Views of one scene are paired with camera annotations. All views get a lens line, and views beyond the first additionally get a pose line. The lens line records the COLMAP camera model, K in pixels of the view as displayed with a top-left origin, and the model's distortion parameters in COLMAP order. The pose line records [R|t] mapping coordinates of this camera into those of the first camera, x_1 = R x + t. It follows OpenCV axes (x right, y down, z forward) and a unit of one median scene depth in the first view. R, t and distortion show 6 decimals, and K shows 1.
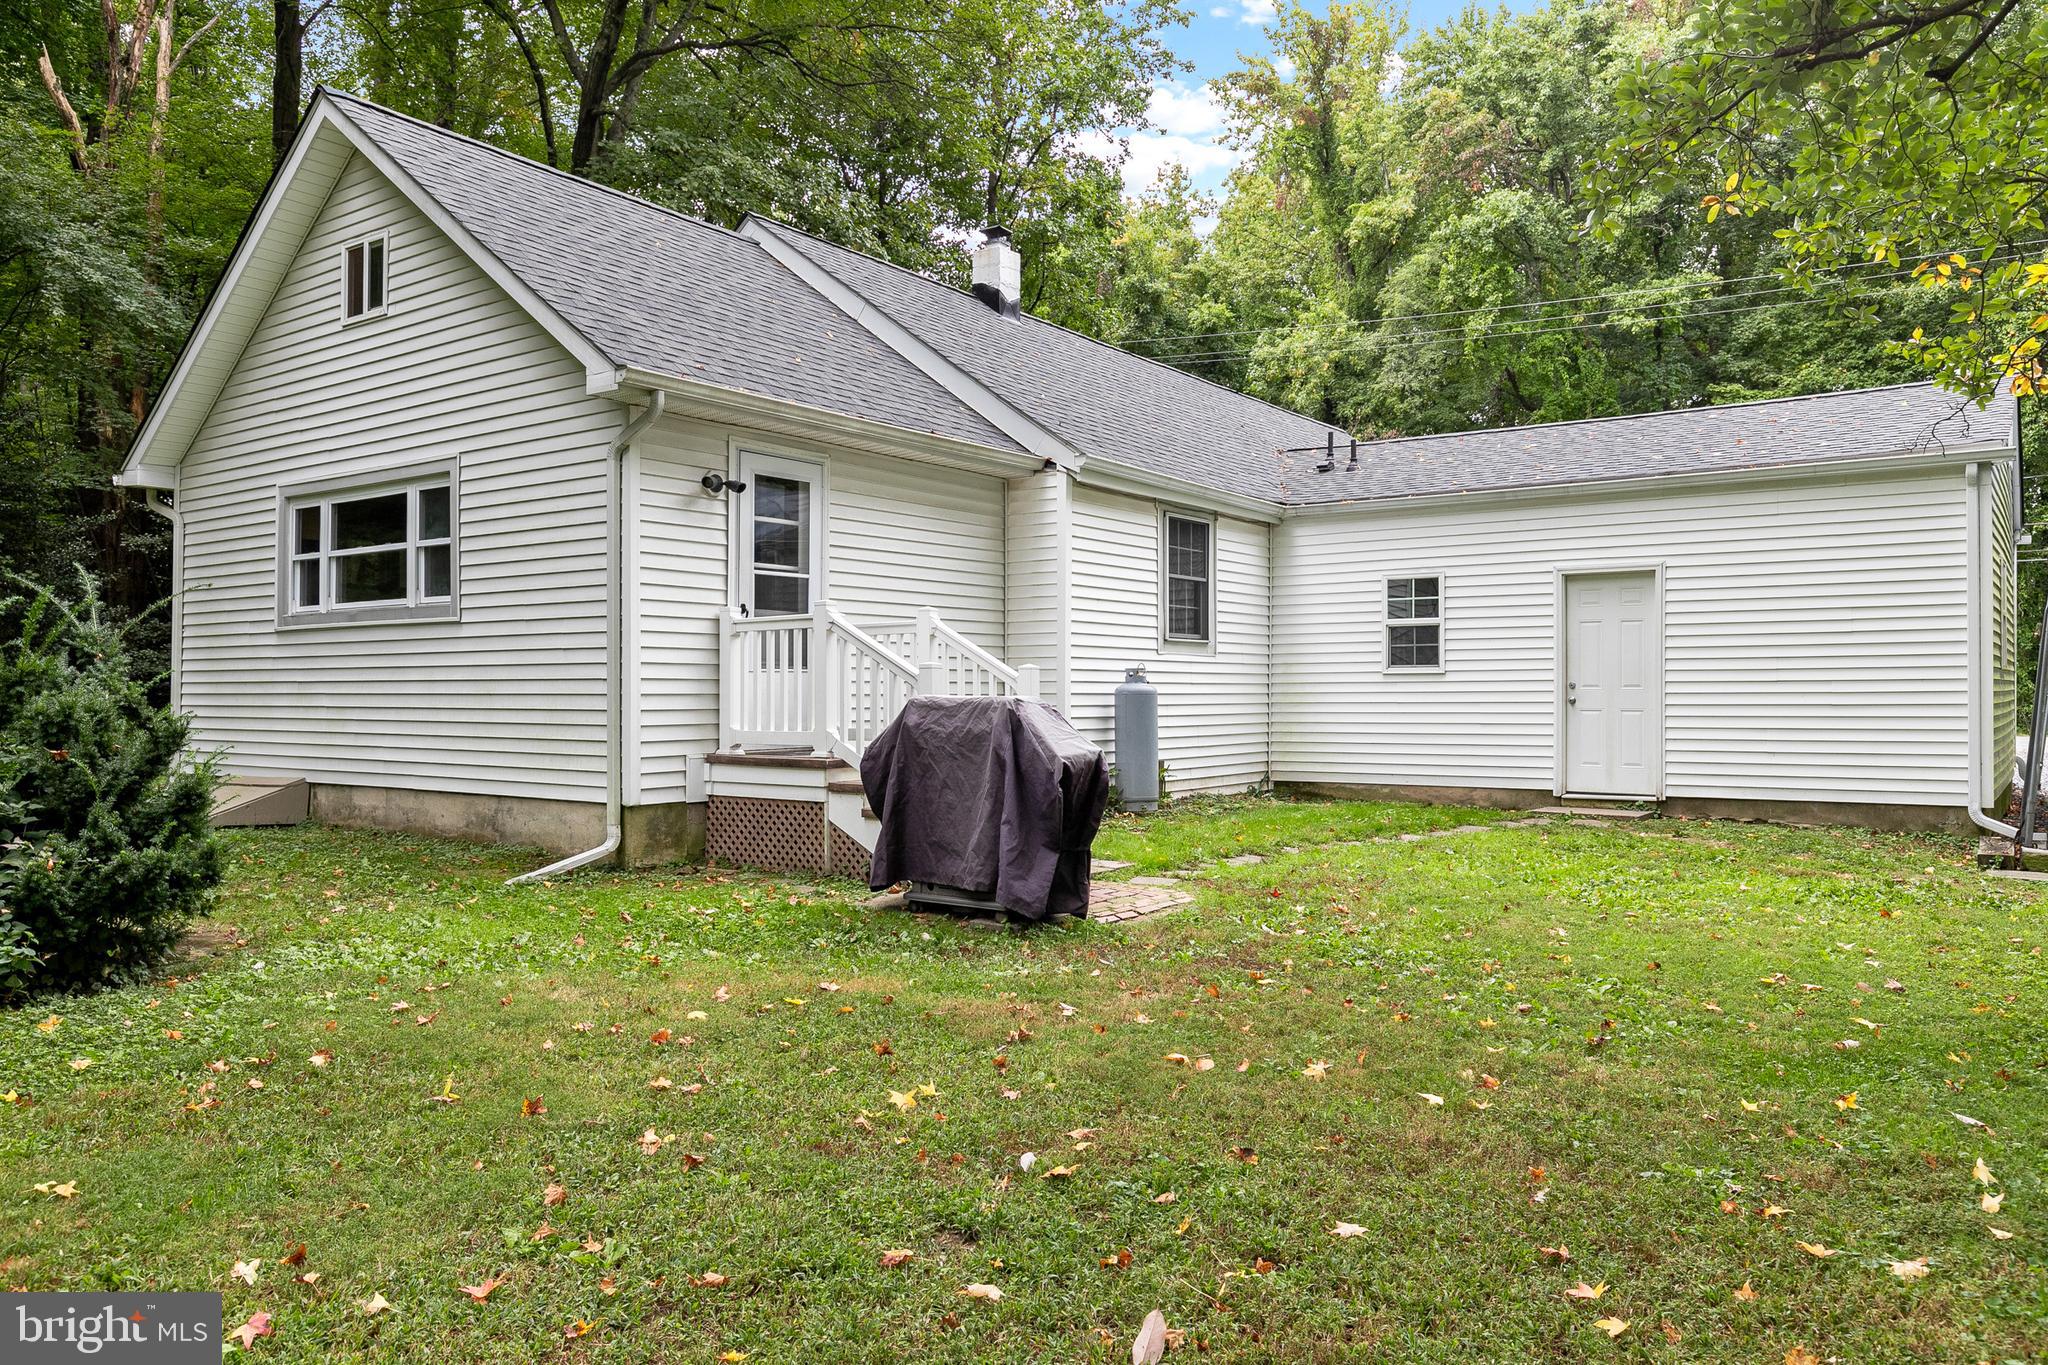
lens RADIAL K [[1432.9, 0, 1030.5], [0, 1432.9, 637.9], [0, 0, 1]] dist [-0.000016, 0.000623]
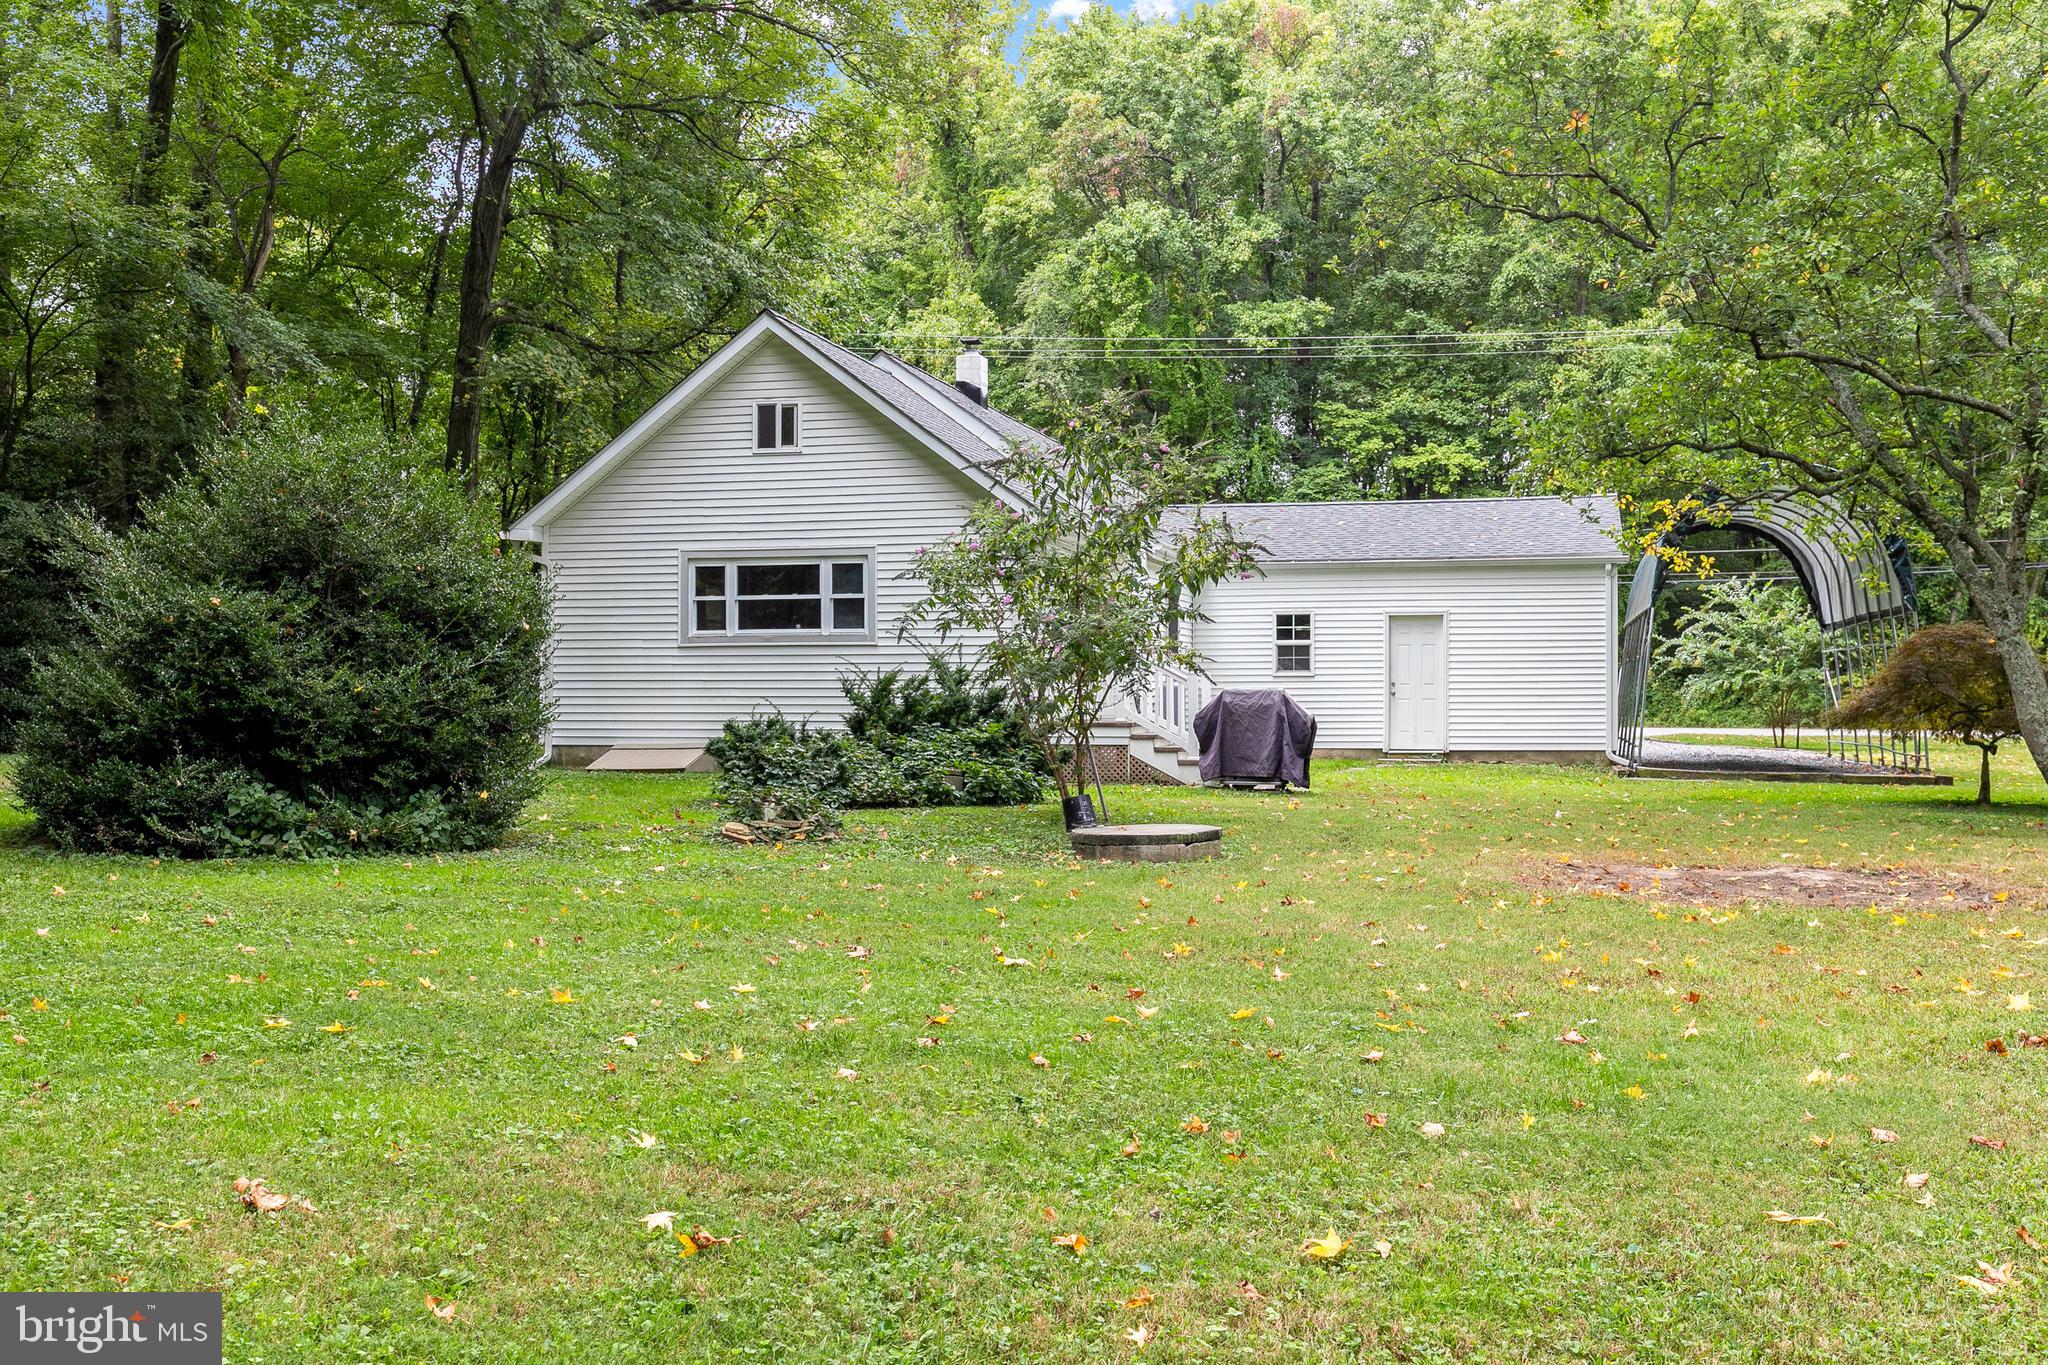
lens RADIAL K [[1978.0, 0, 1046.8], [0, 1978.0, 580.5], [0, 0, 1]] dist [0.012369, 0.000000]
pose [[0.928840, 0.020715, 0.369901, -0.819348], [-0.013904, 0.999681, -0.021071, -0.031192], [-0.370219, 0.014429, 0.928832, -0.940978]]
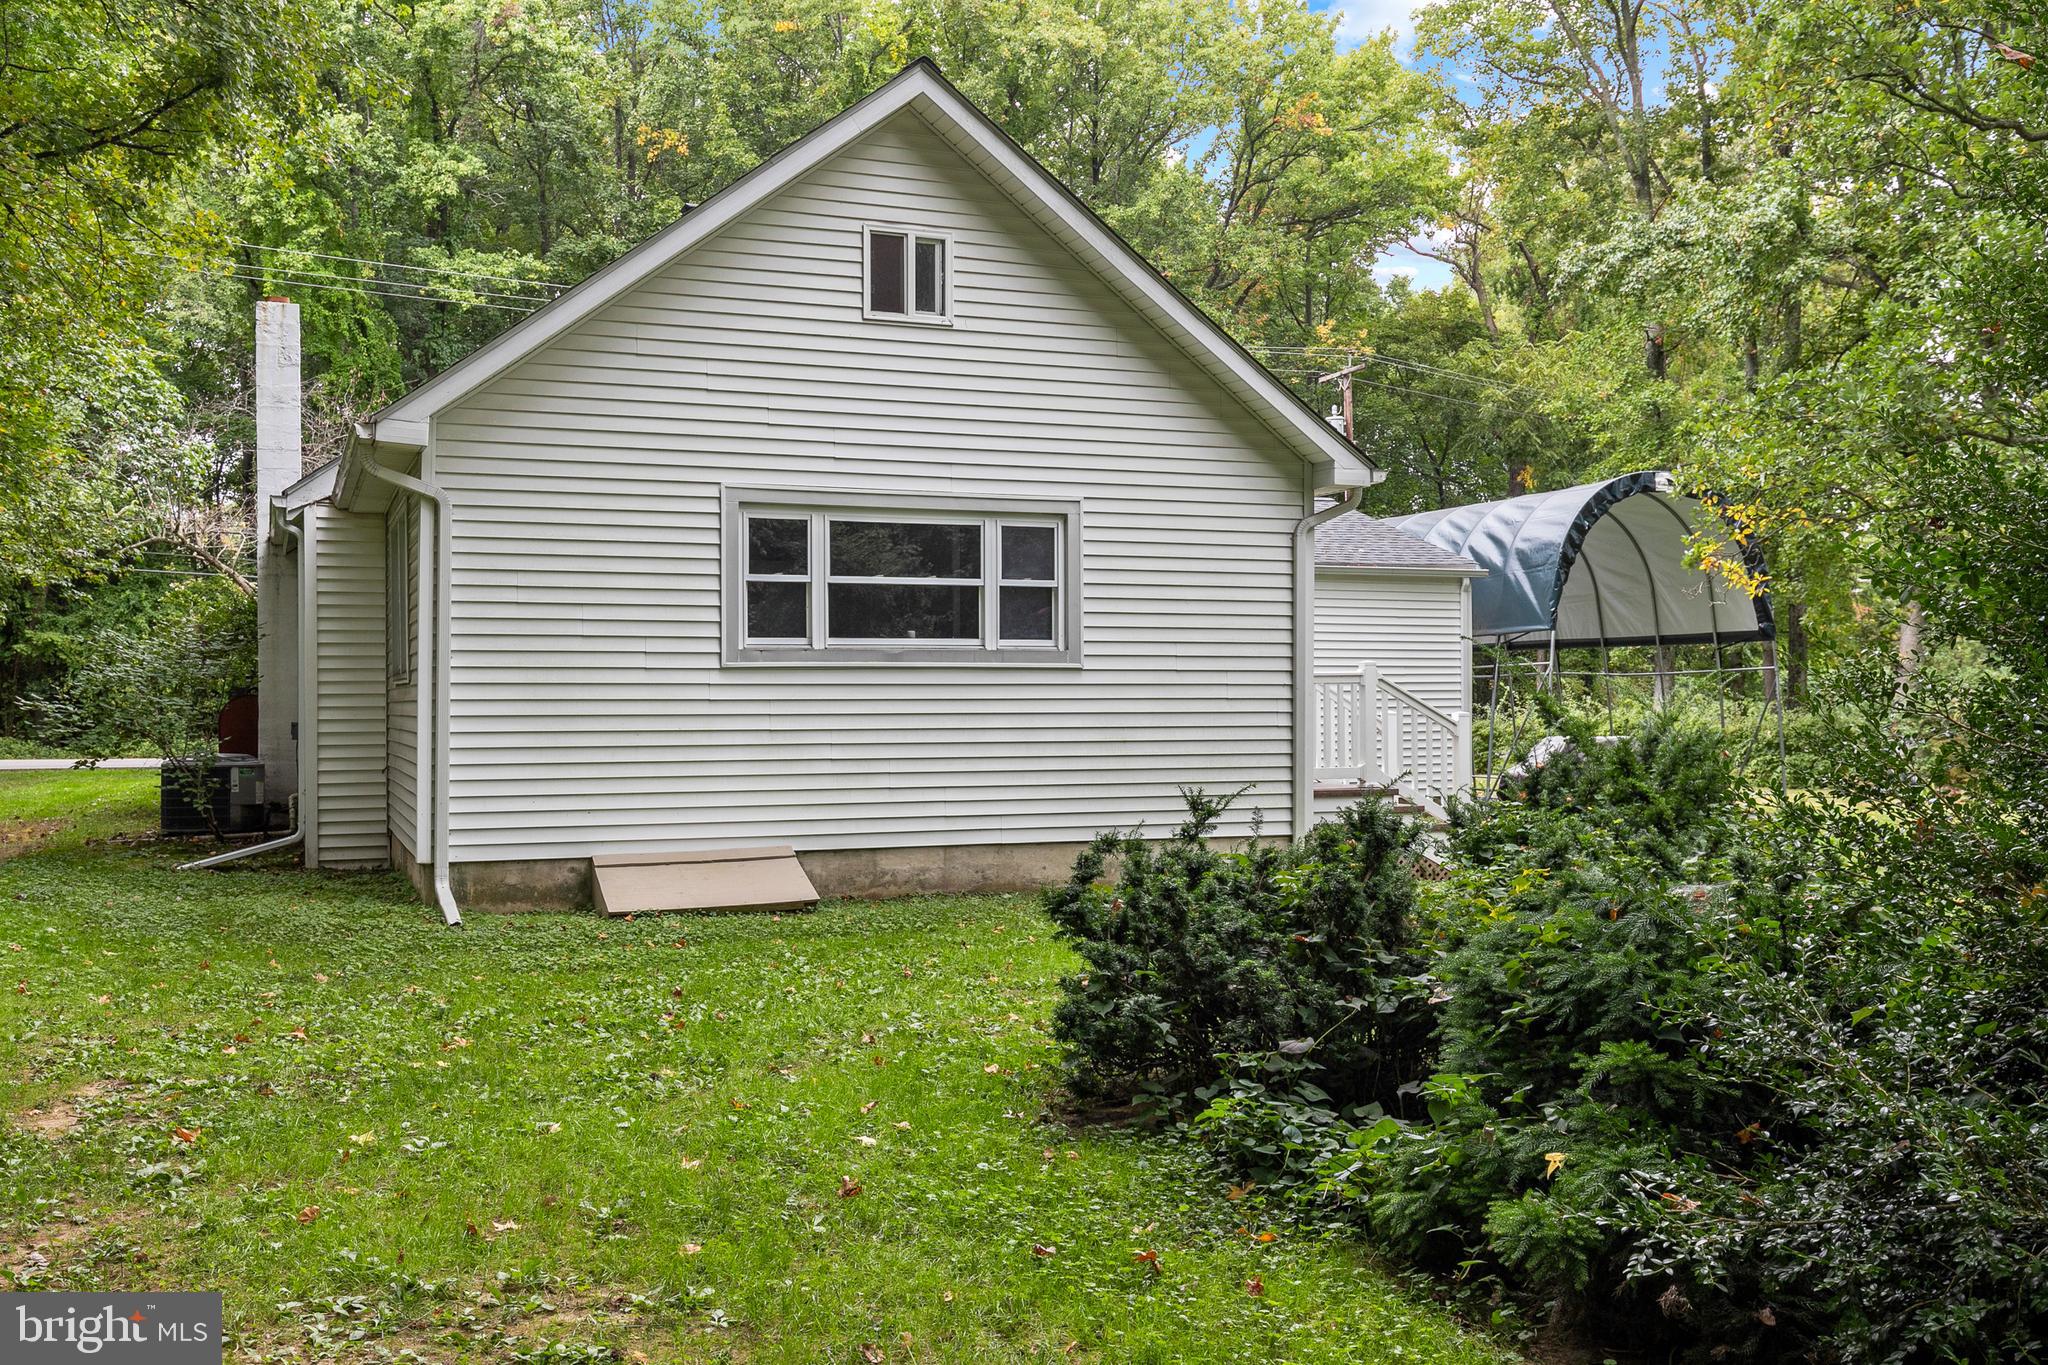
lens RADIAL K [[1896.7, 0, 1024.4], [0, 1896.7, 633.1], [0, 0, 1]] dist [-0.004382, 0.000000]
pose [[0.532714, 0.030825, 0.845734, -1.163006], [-0.029706, 0.999402, -0.017715, -0.008721], [-0.845774, -0.015687, 0.533311, 0.256441]]
